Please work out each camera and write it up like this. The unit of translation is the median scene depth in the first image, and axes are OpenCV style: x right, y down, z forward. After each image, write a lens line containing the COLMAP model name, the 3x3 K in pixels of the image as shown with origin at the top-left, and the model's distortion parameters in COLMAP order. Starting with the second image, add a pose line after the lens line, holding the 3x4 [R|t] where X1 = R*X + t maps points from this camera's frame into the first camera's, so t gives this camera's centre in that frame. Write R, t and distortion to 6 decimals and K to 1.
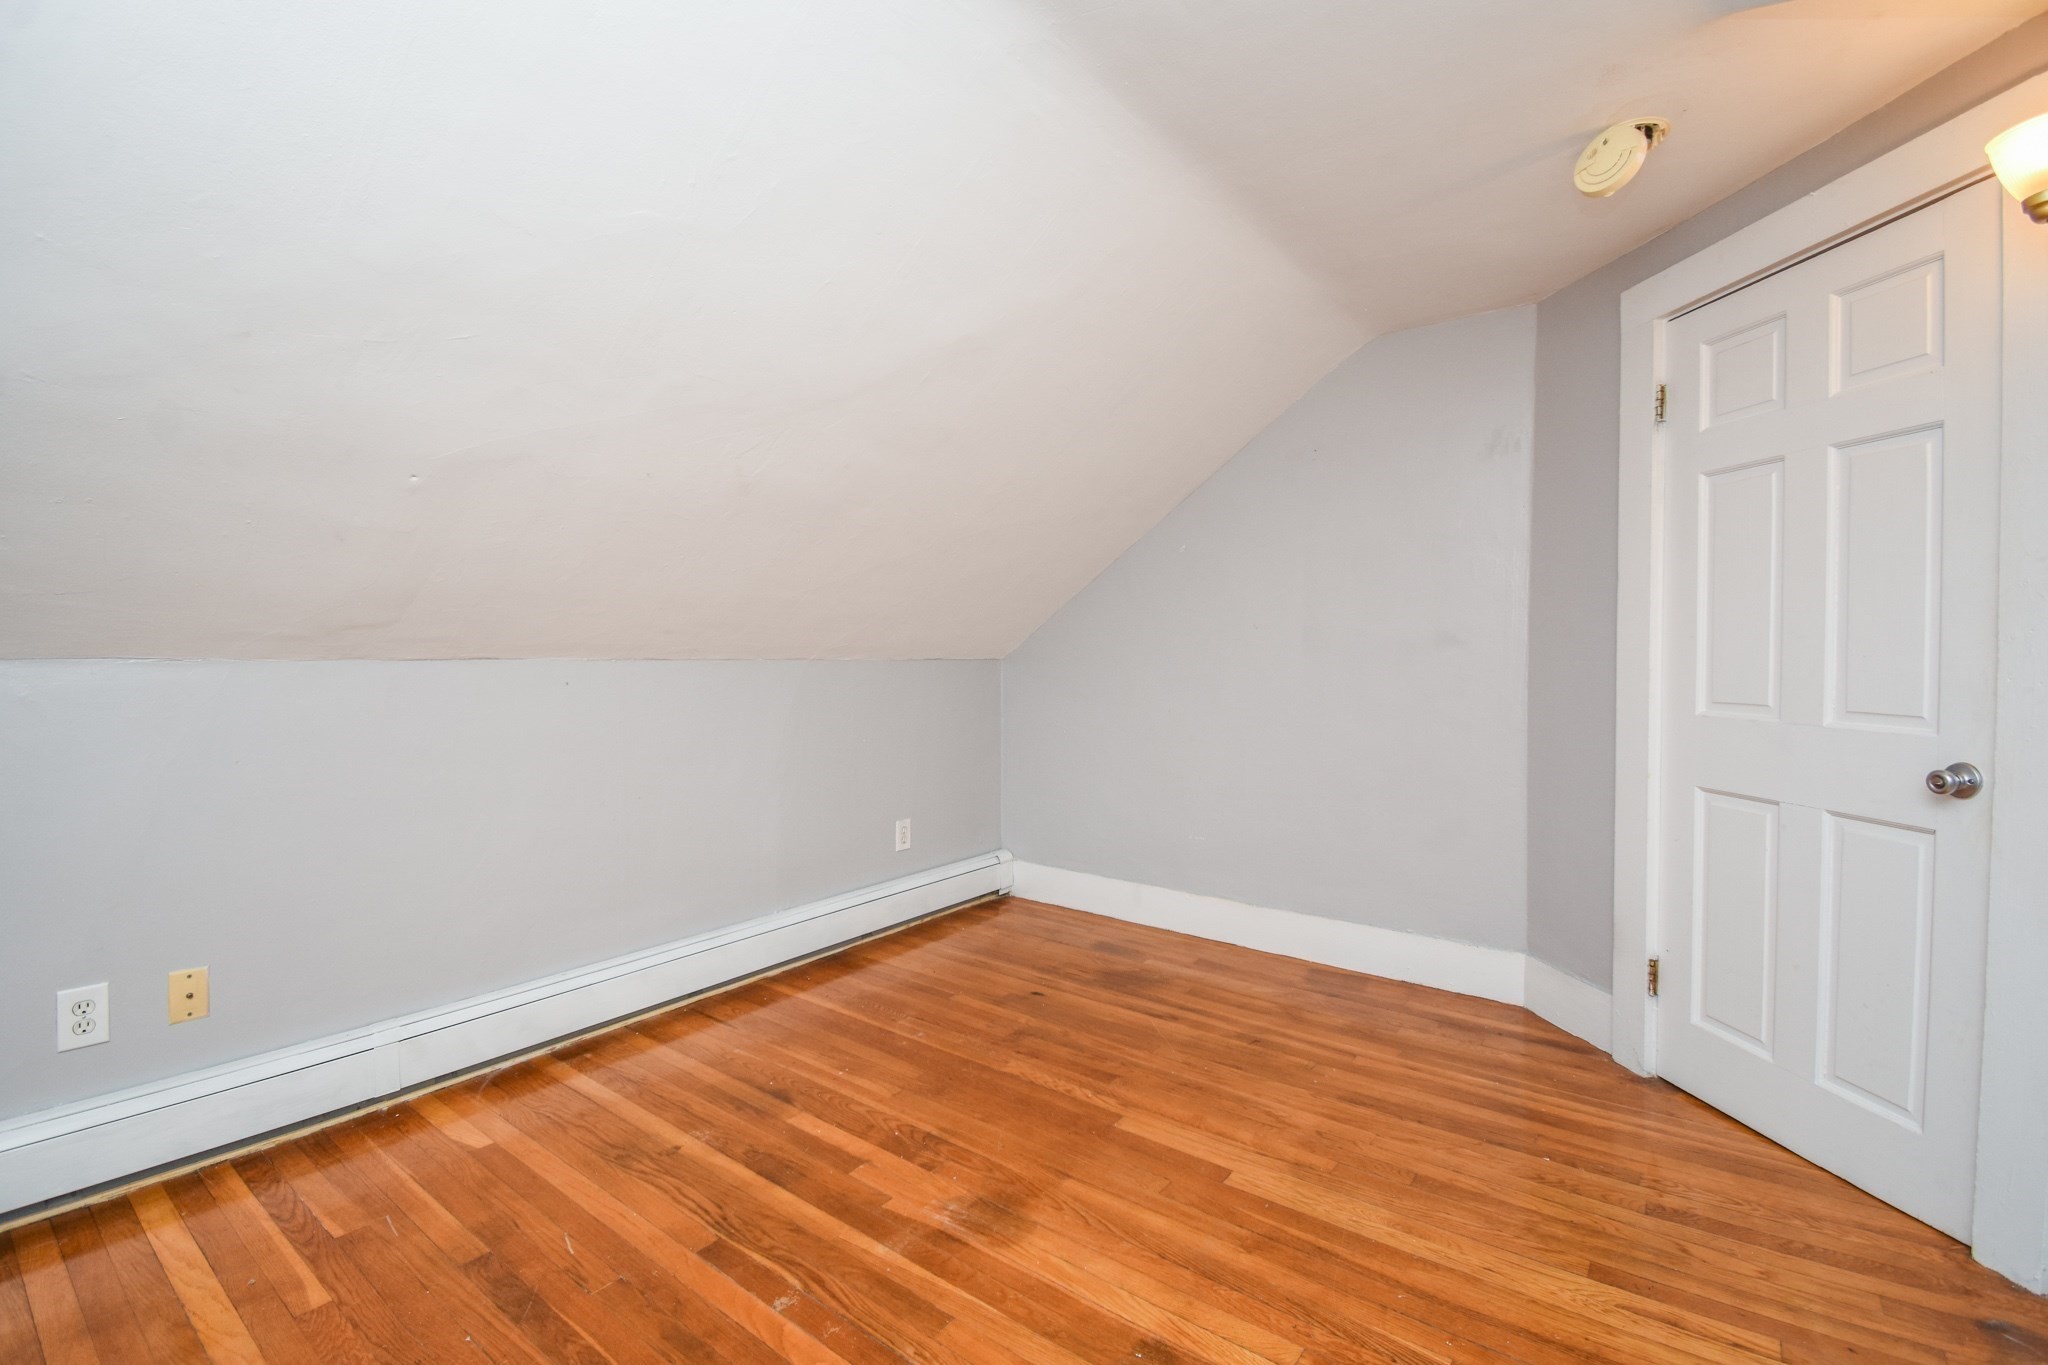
lens RADIAL K [[898.8, 0, 1030.7], [0, 898.8, 673.1], [0, 0, 1]] dist [0.012192, -0.012104]
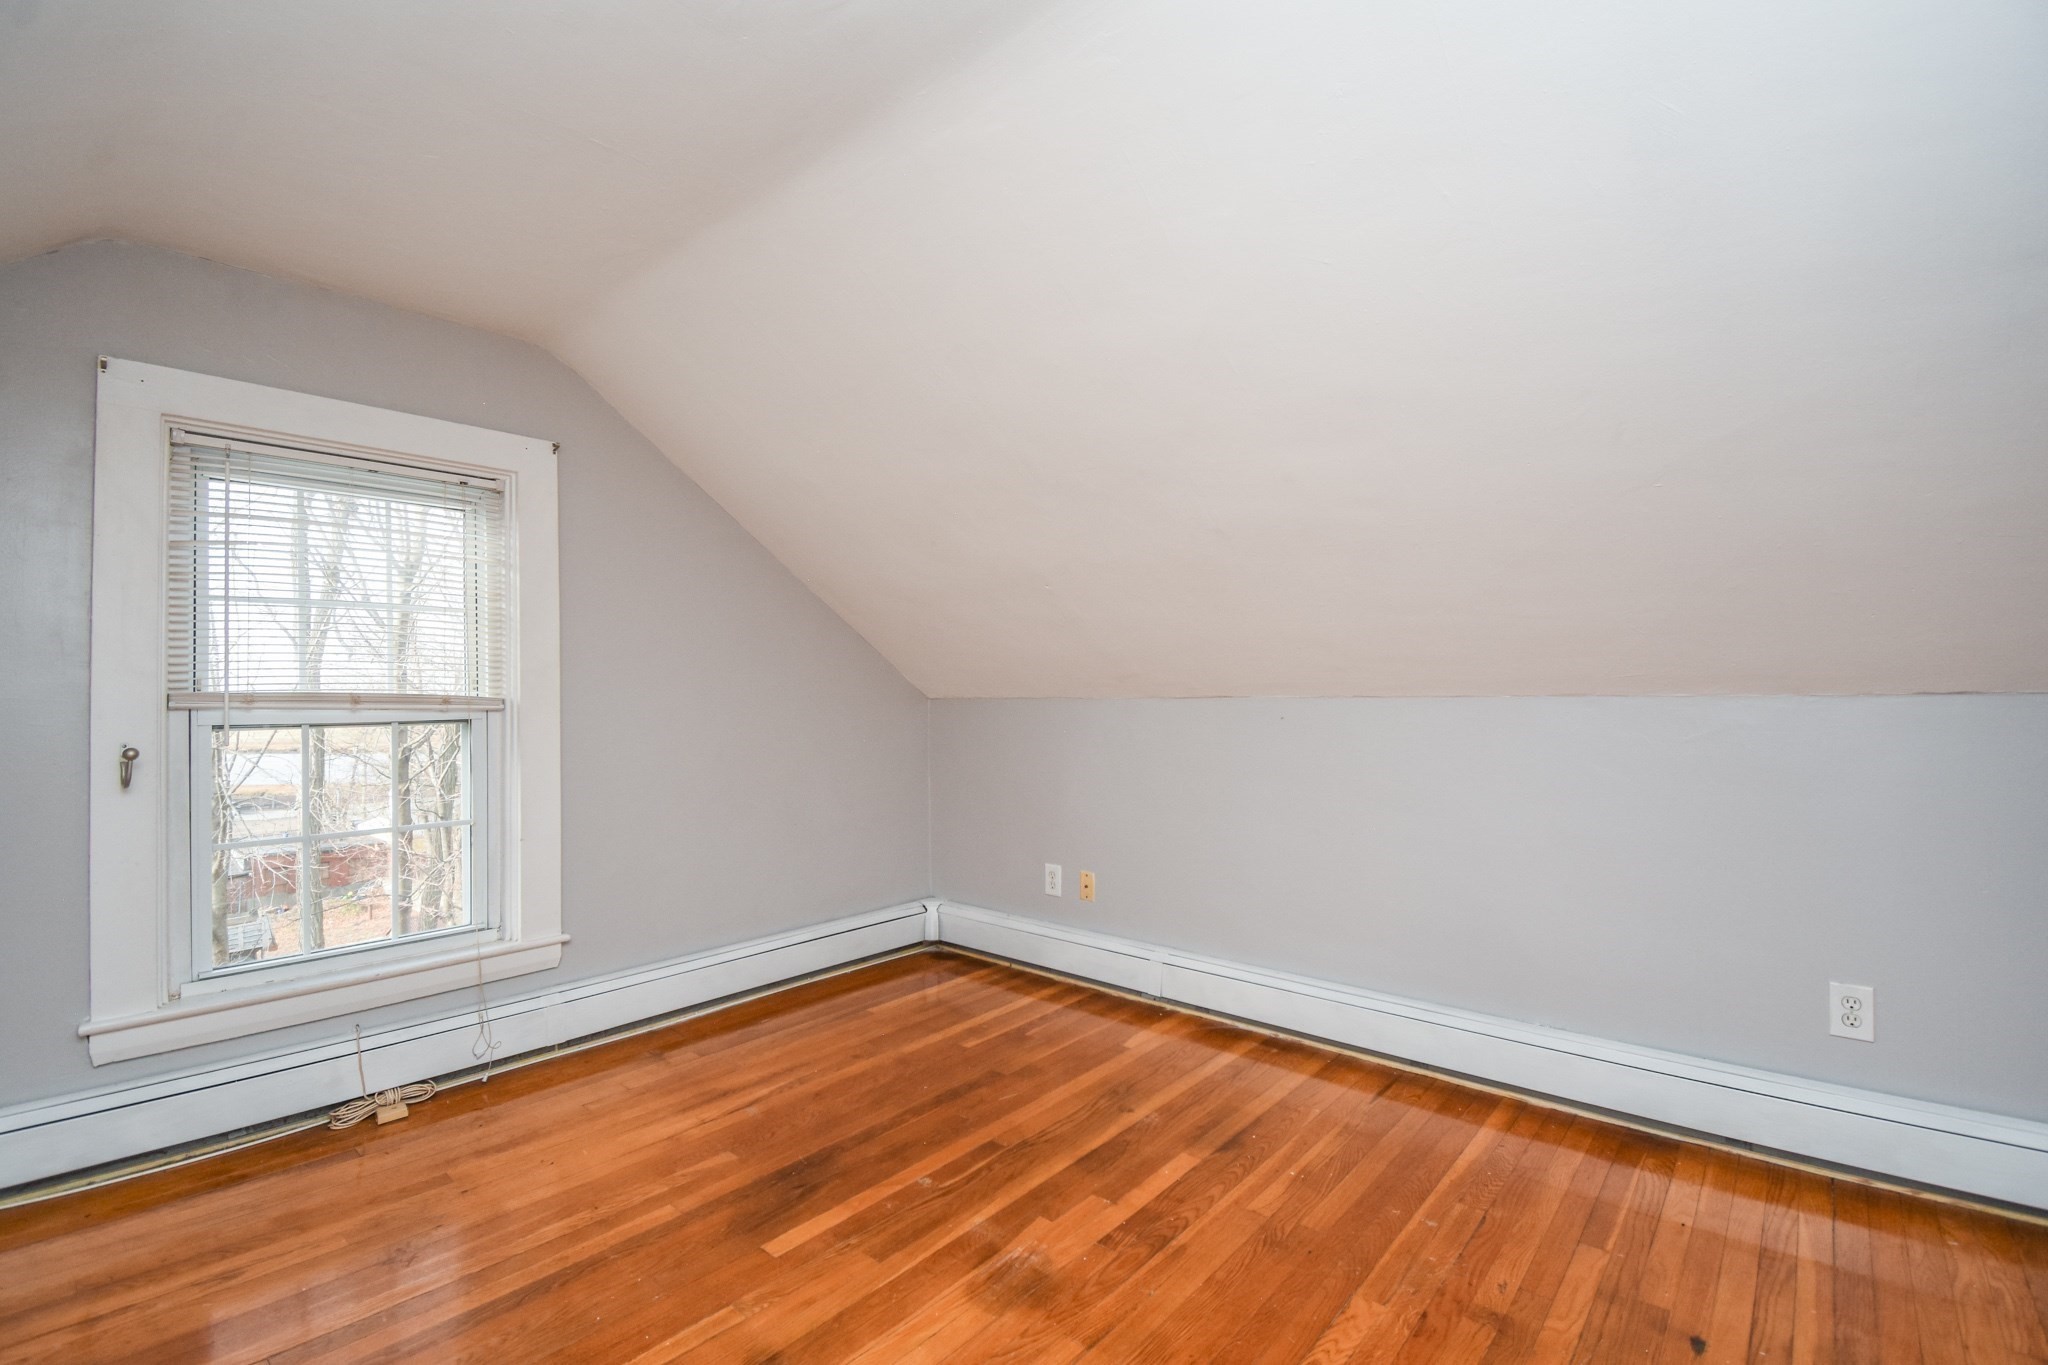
lens RADIAL K [[898.8, 0, 1021.2], [0, 898.8, 681.6], [0, 0, 1]] dist [0.012192, -0.012104]
pose [[-0.082484, -0.019165, -0.996408, 0.724099], [-0.009497, 0.999785, -0.018443, -0.011996], [0.996547, 0.007941, -0.082649, 0.853274]]
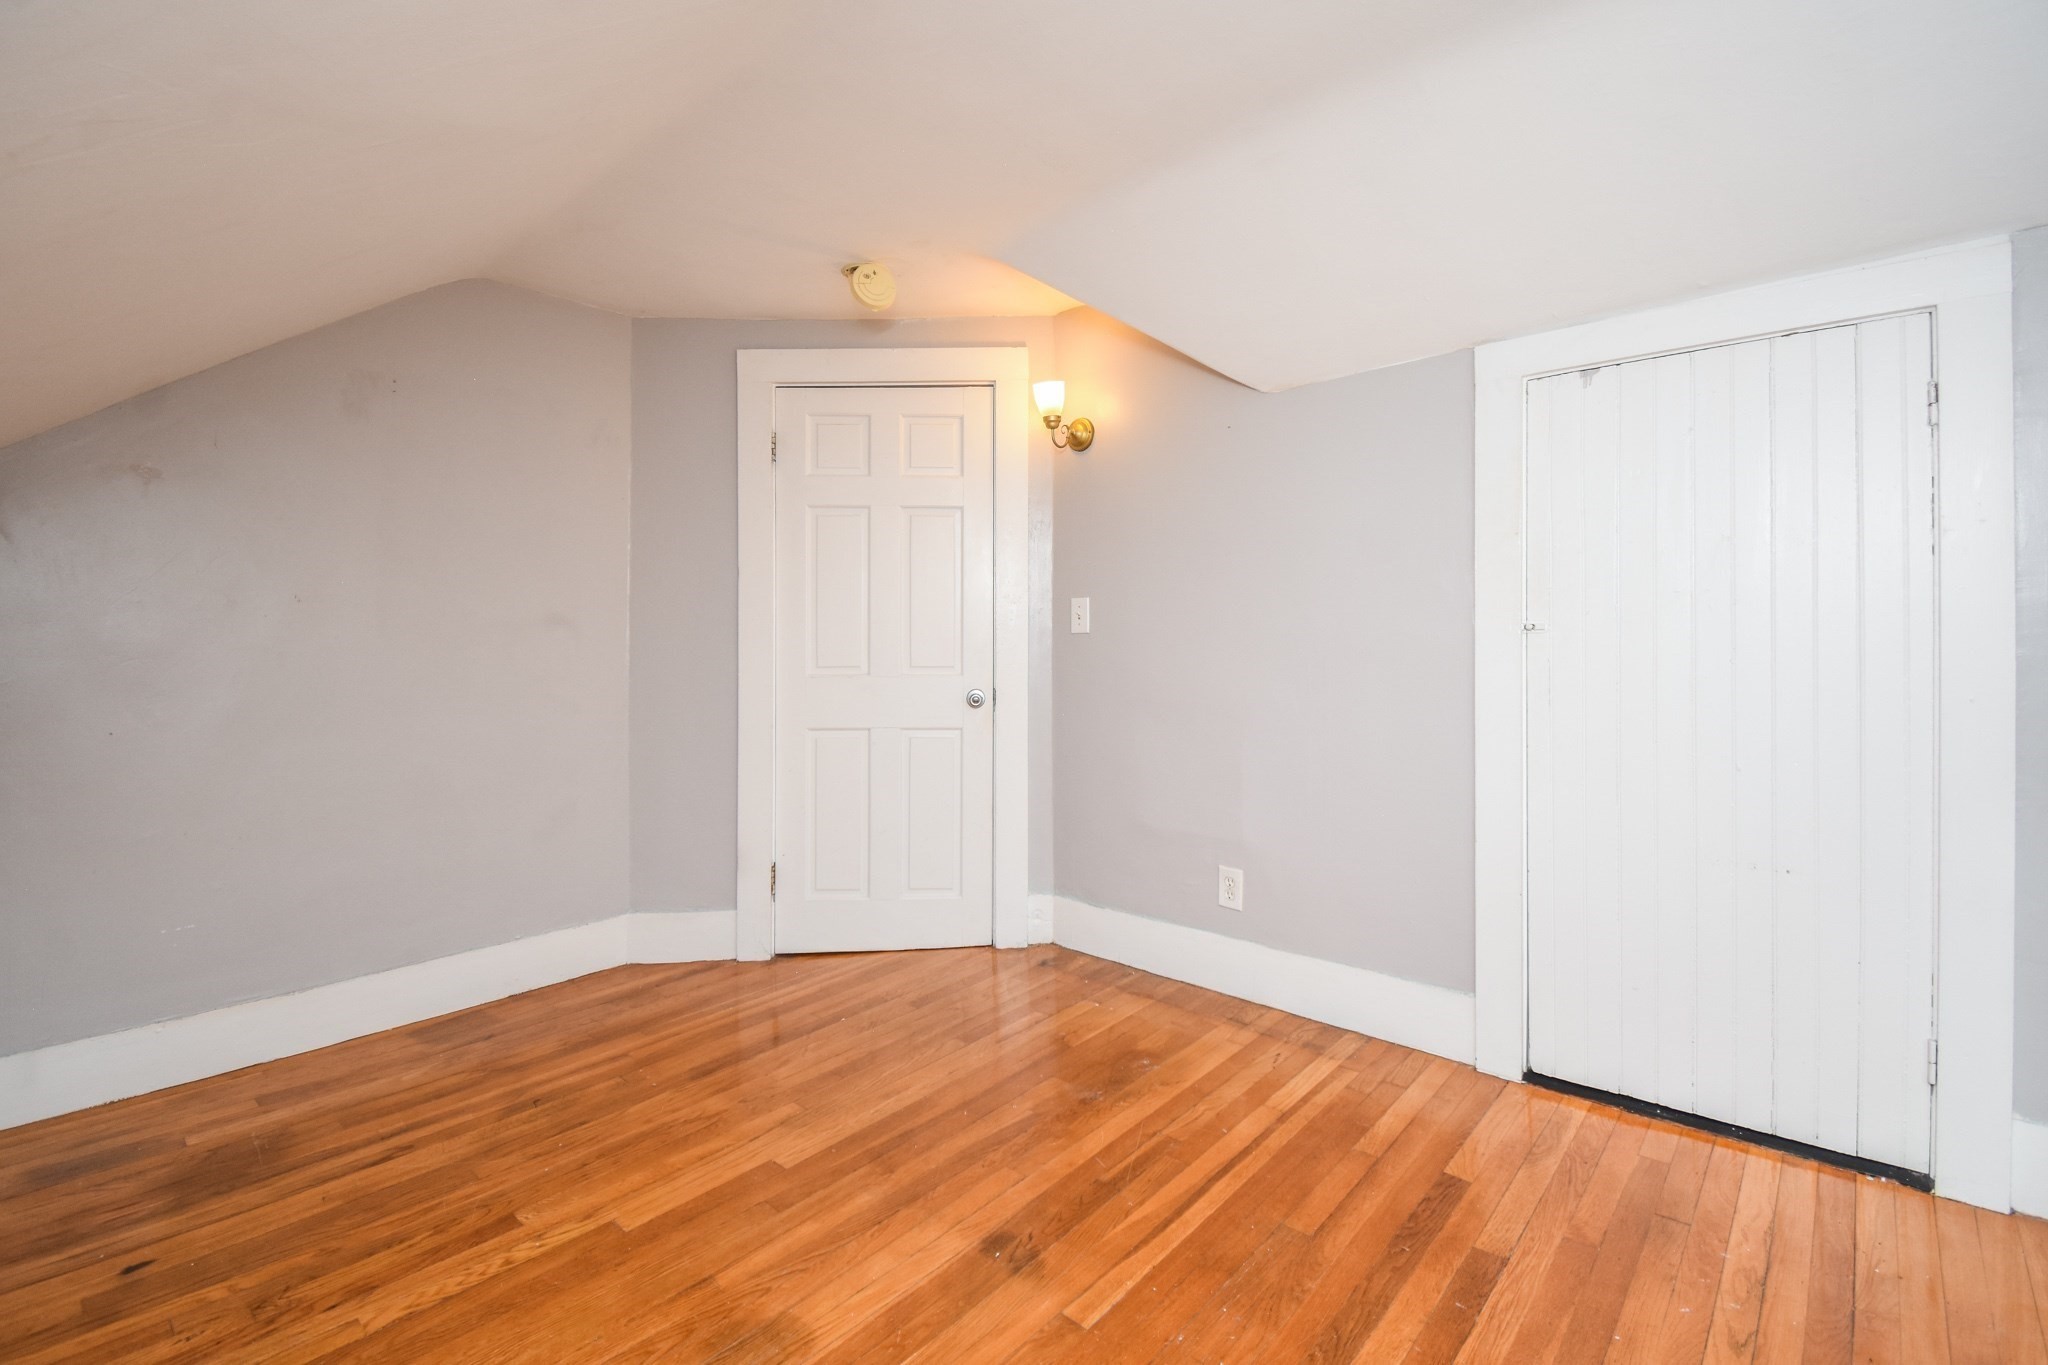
lens RADIAL K [[898.8, 0, 1050.7], [0, 898.8, 631.1], [0, 0, 1]] dist [0.012192, -0.012104]
pose [[0.073915, 0.001940, 0.997263, -0.631299], [0.032453, 0.999464, -0.004349, -0.006217], [-0.996736, 0.032686, 0.073812, 0.524996]]
